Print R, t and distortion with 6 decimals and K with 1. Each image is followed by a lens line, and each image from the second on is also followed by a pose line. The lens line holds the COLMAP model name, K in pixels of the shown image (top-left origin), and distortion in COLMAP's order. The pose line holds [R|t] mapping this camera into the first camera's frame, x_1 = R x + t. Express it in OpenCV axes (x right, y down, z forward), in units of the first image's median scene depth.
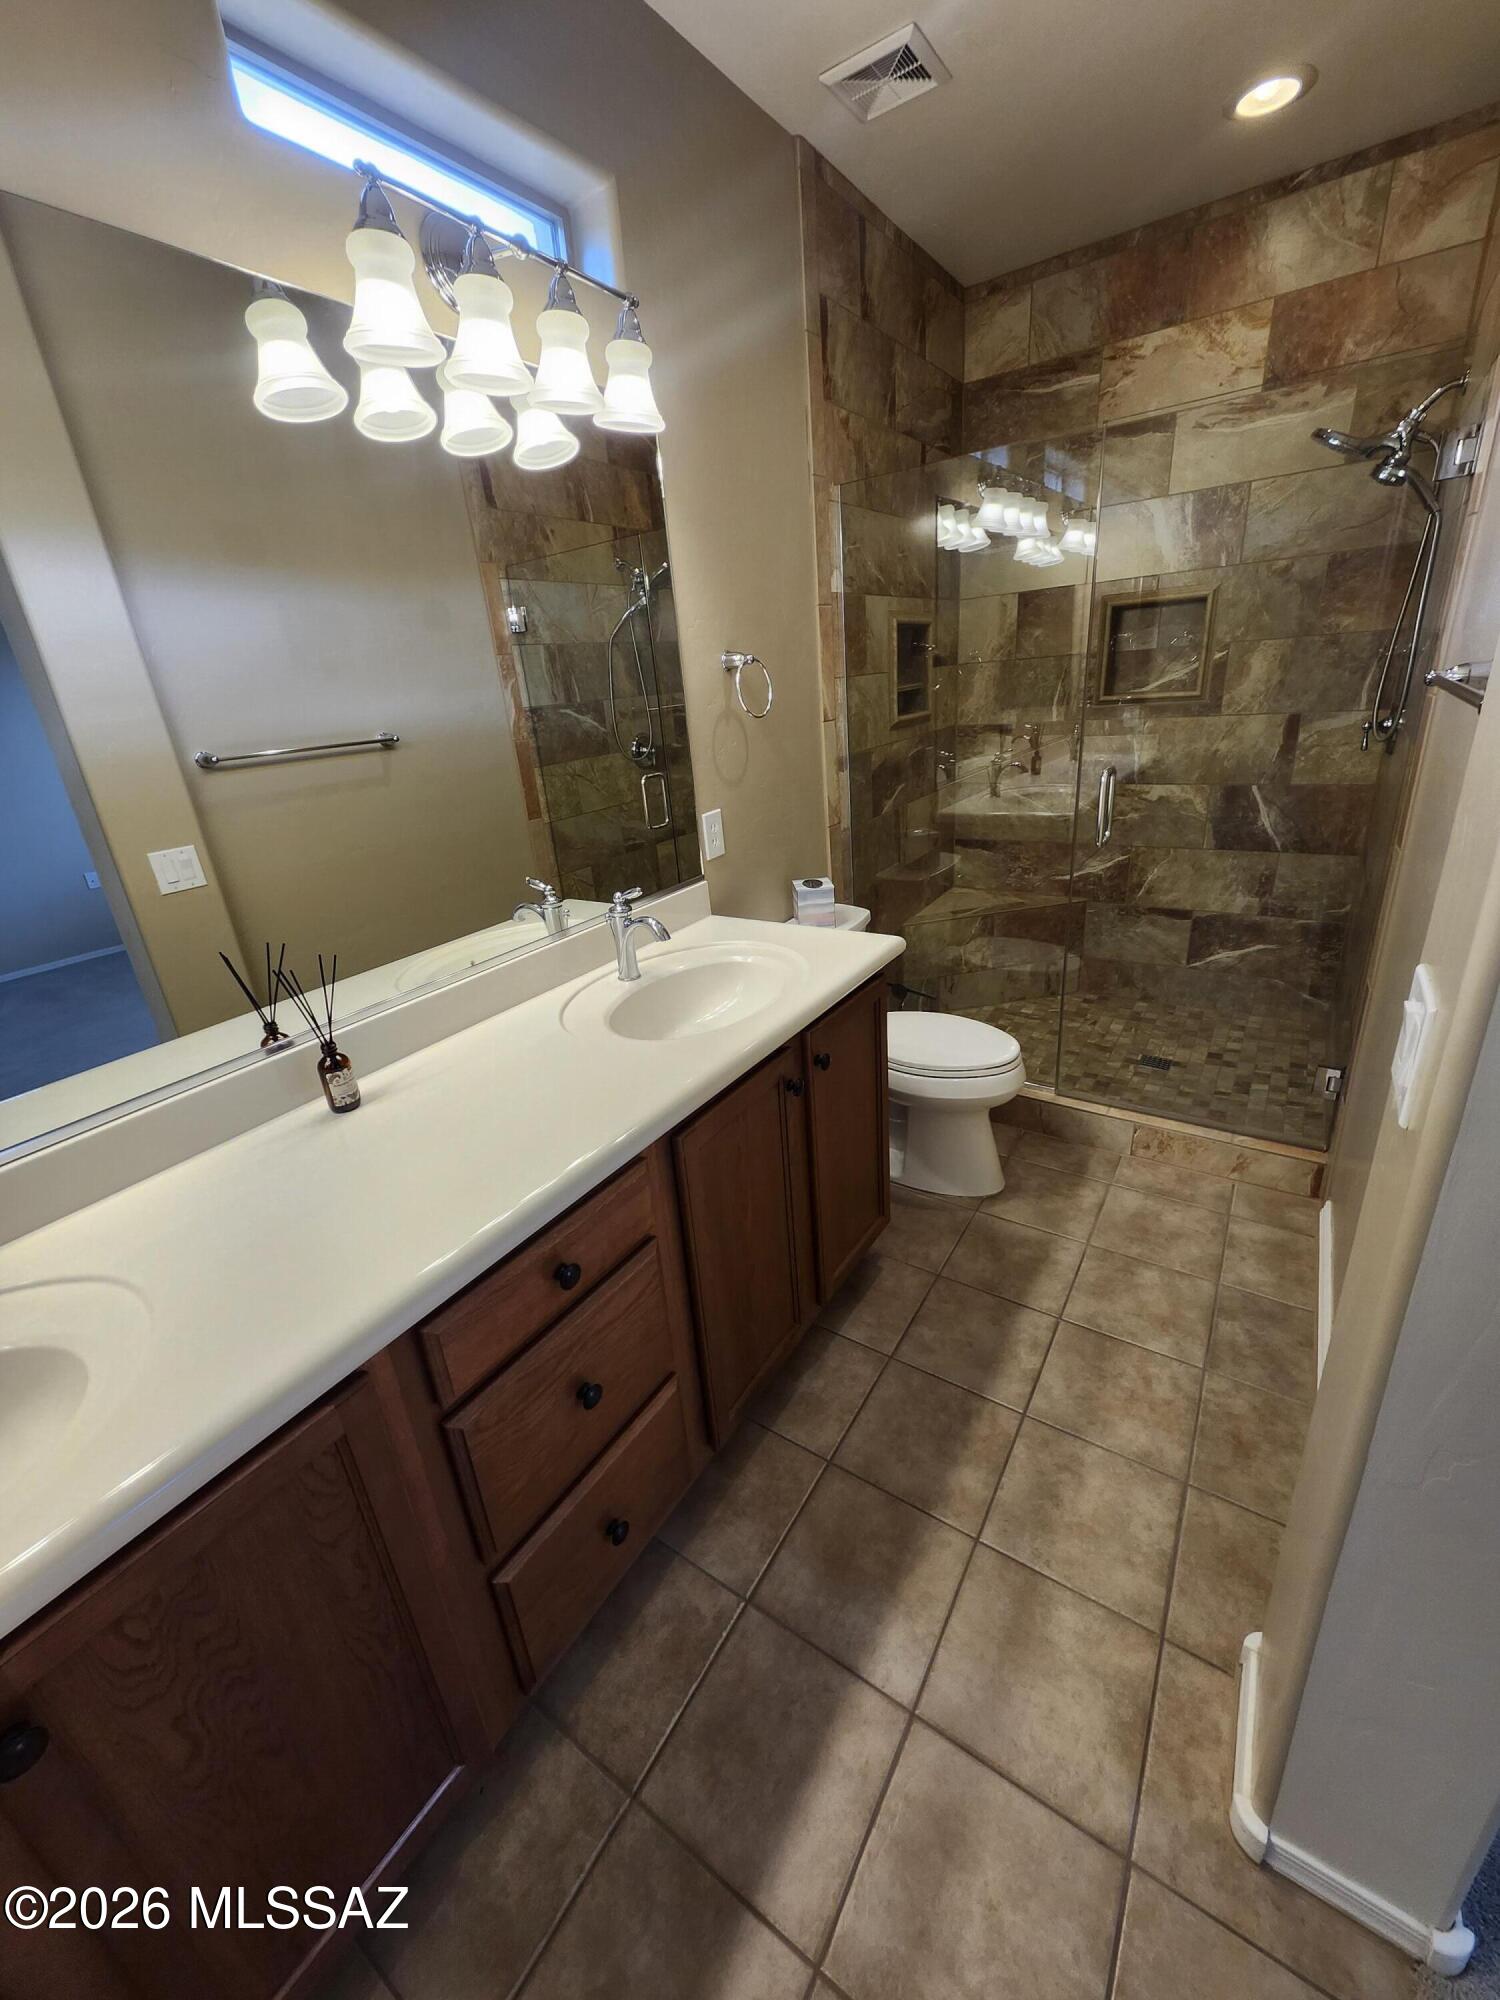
lens RADIAL K [[787.6, 0, 741.0], [0, 787.6, 982.1], [0, 0, 1]] dist [0.002610, -0.000486]
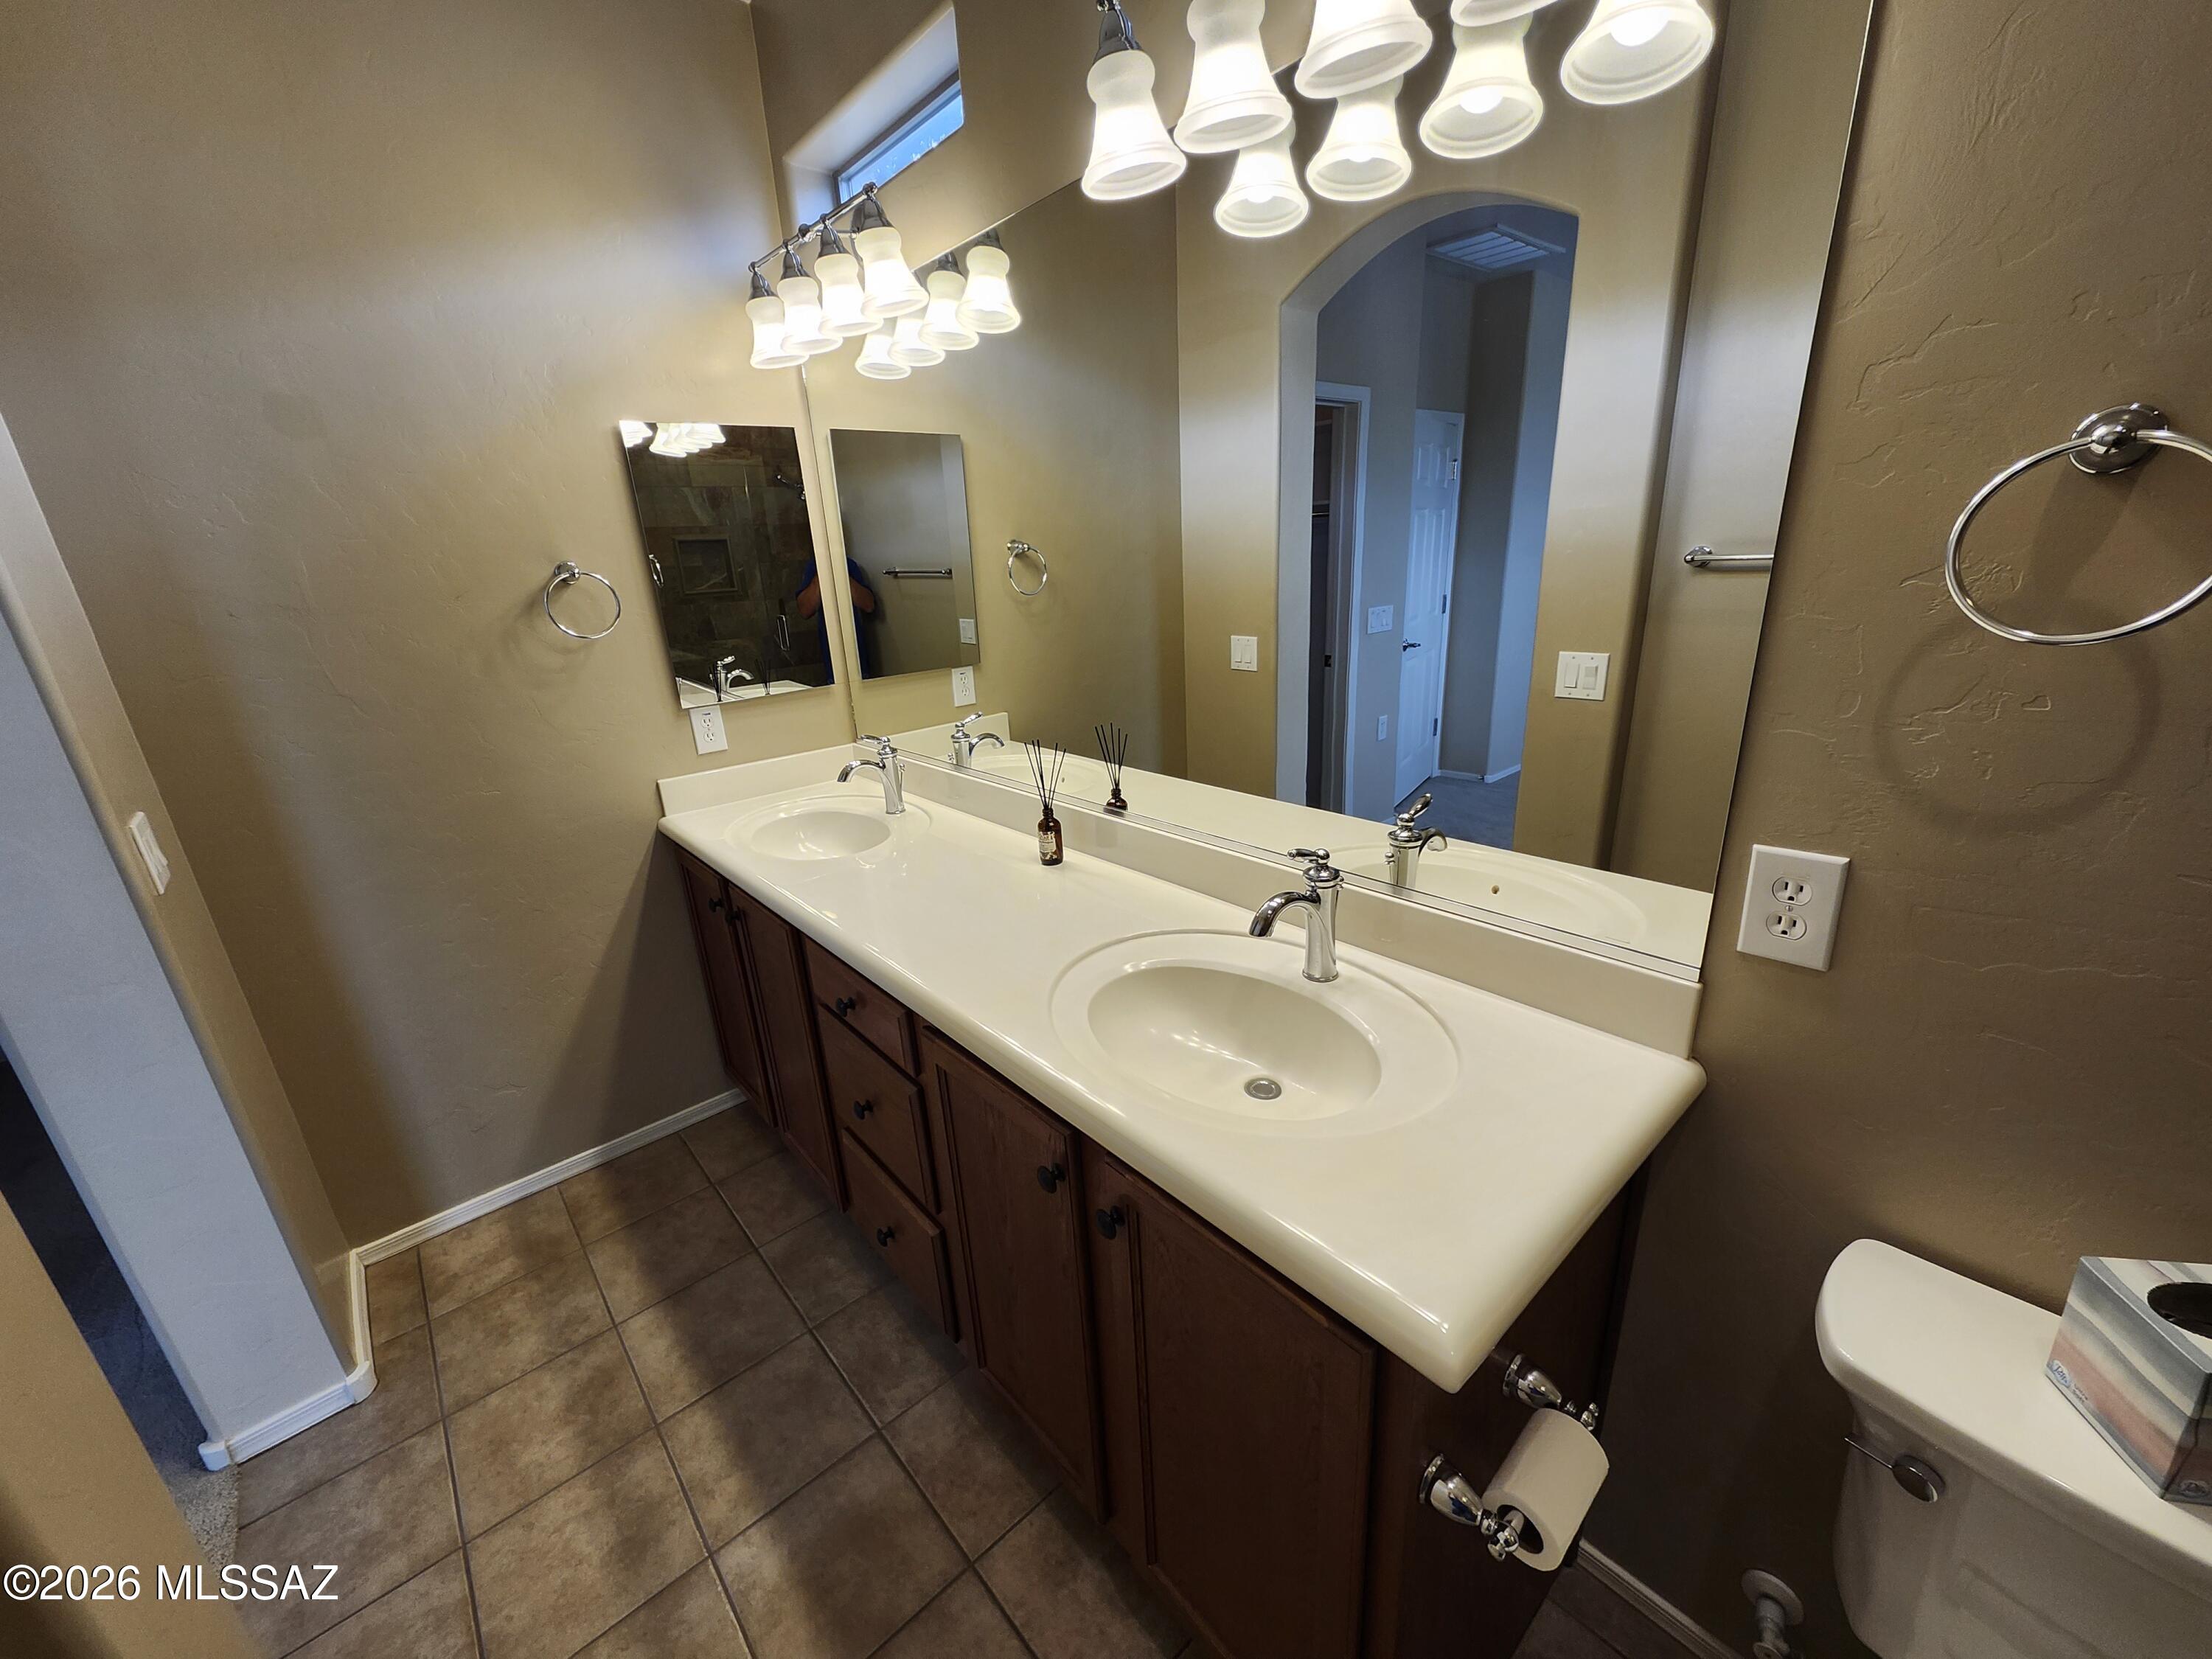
lens RADIAL K [[871.1, 0, 1087.2], [0, 871.1, 834.5], [0, 0, 1]] dist [0.002610, -0.000486]
pose [[-0.253132, 0.397126, -0.882165, 0.445156], [-0.275927, 0.844351, 0.459278, -0.339569], [0.927248, 0.359671, -0.104154, 0.751572]]
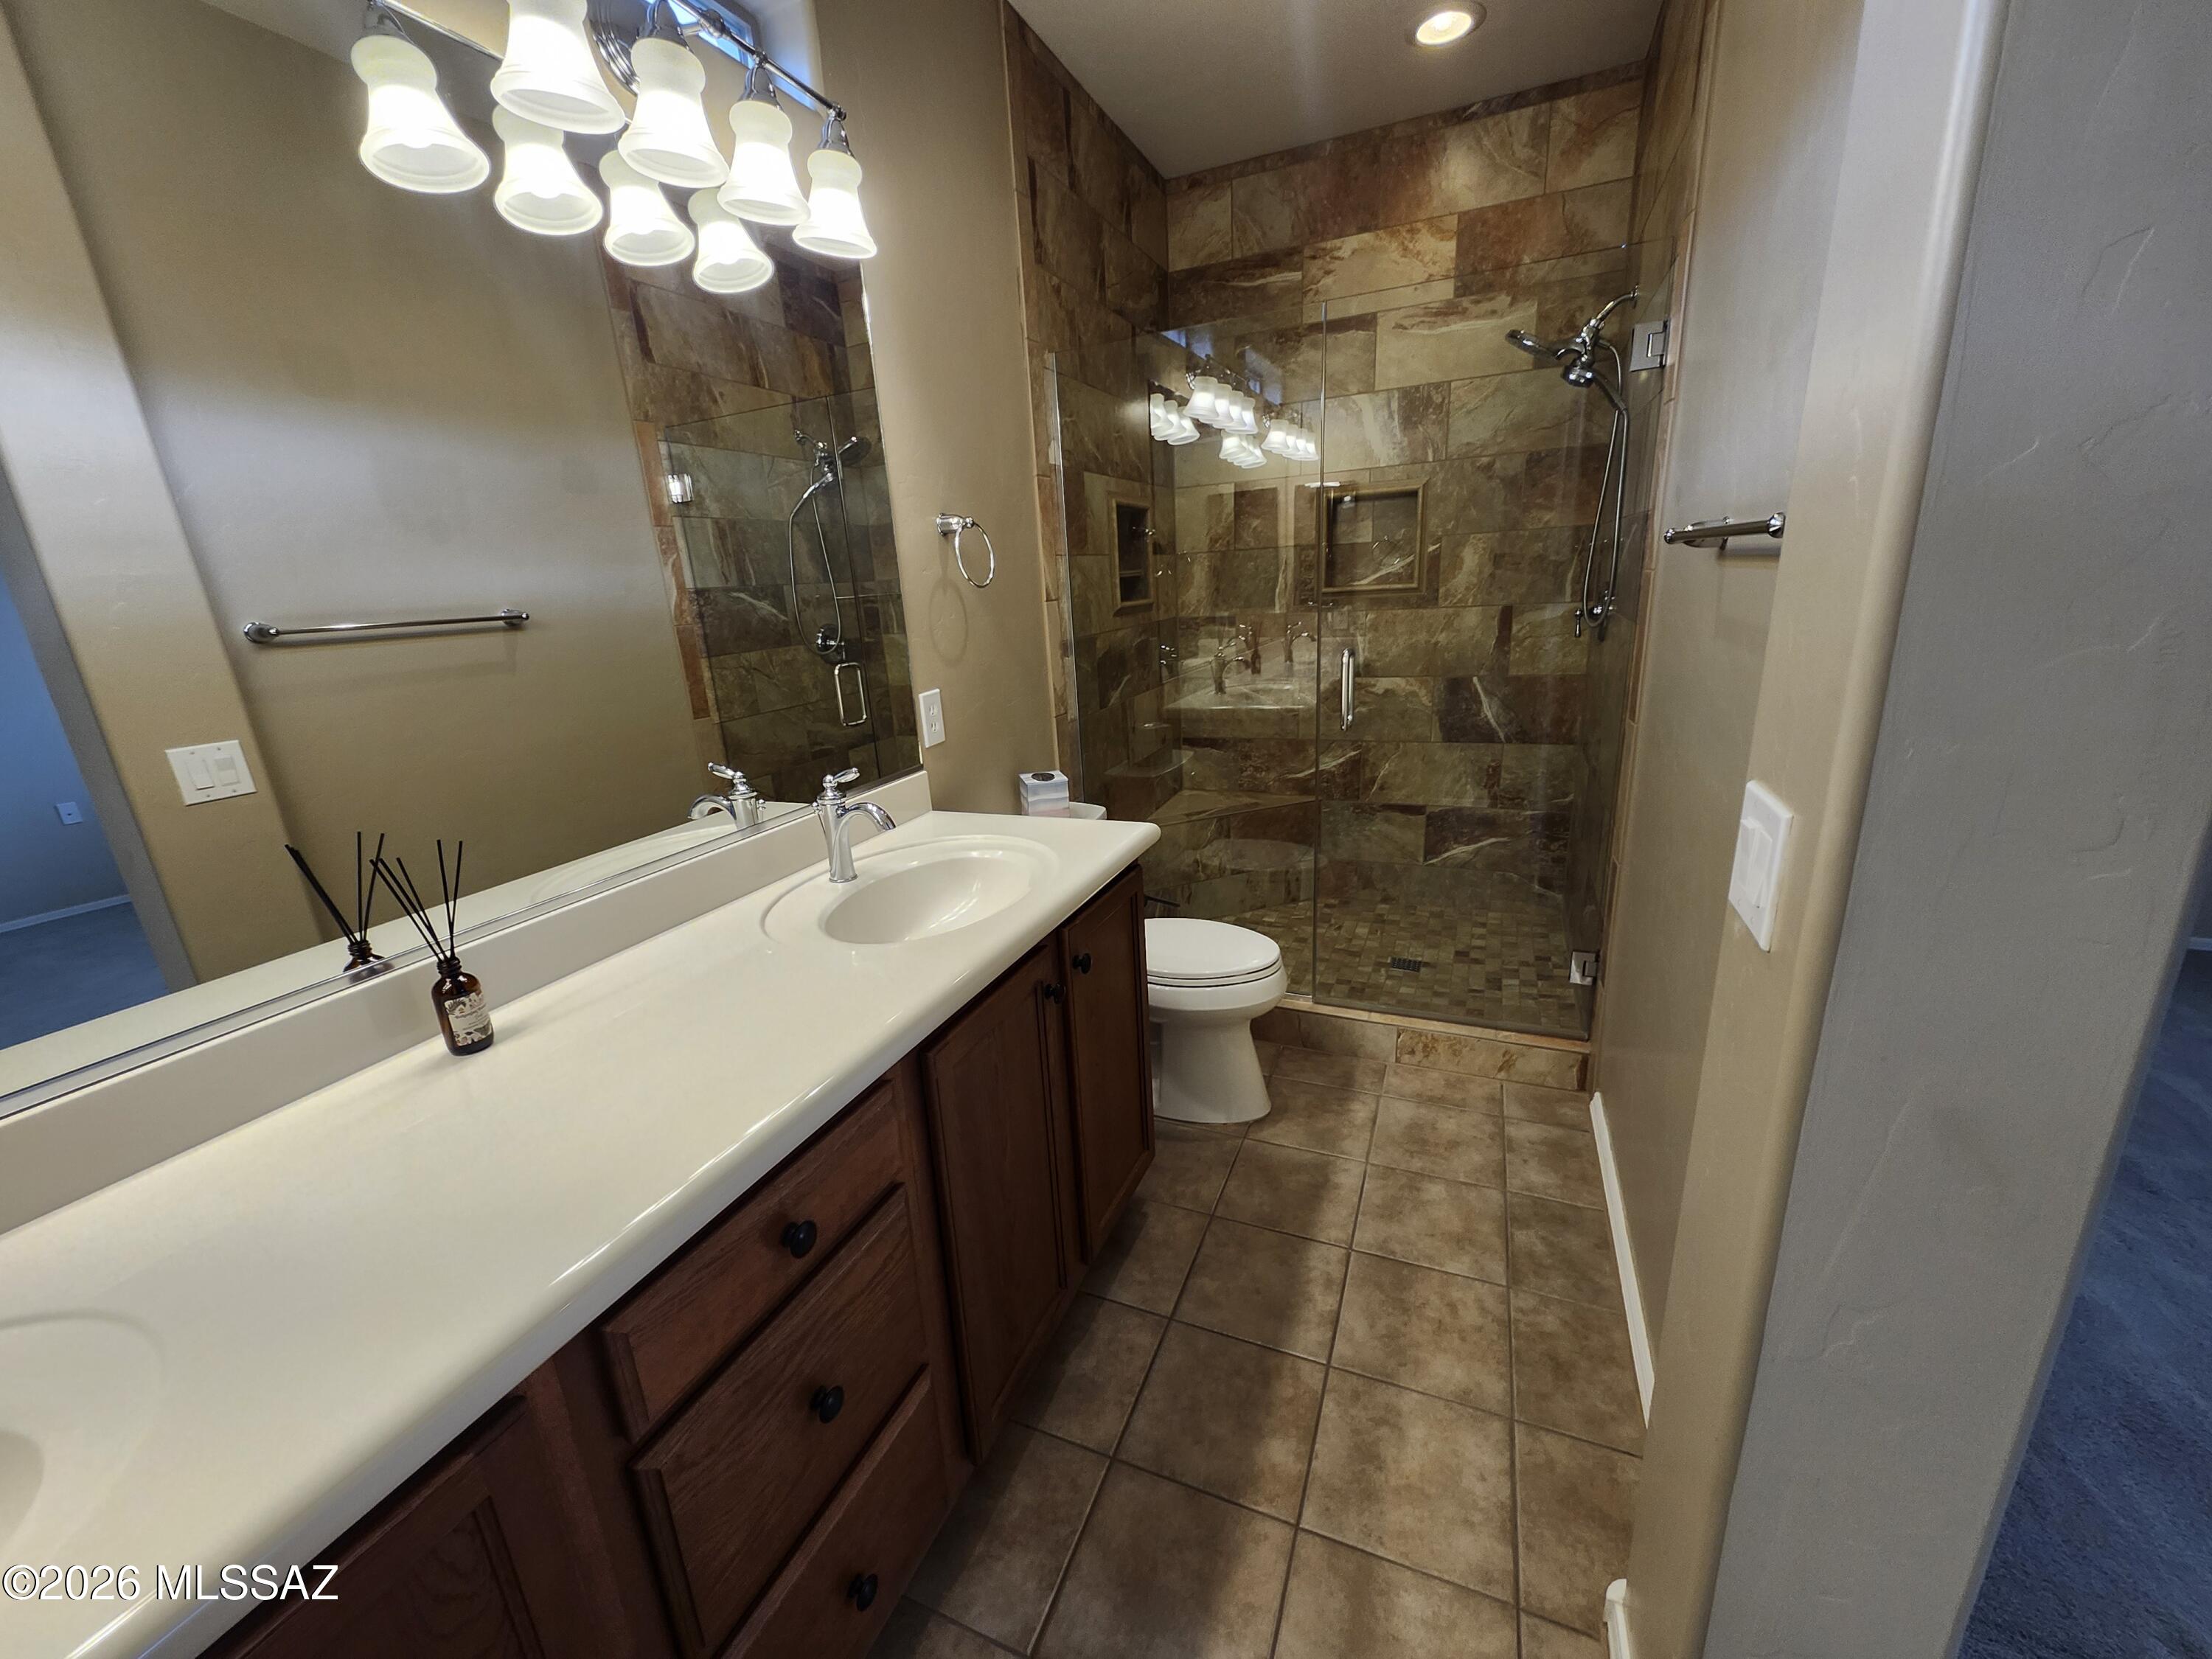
lens RADIAL K [[871.1, 0, 1085.3], [0, 871.1, 837.8], [0, 0, 1]] dist [0.002610, -0.000486]
pose [[0.983691, -0.030631, 0.177240, -0.045307], [0.047266, 0.994783, -0.090407, 0.040455], [-0.173546, 0.097310, 0.980006, 0.046341]]
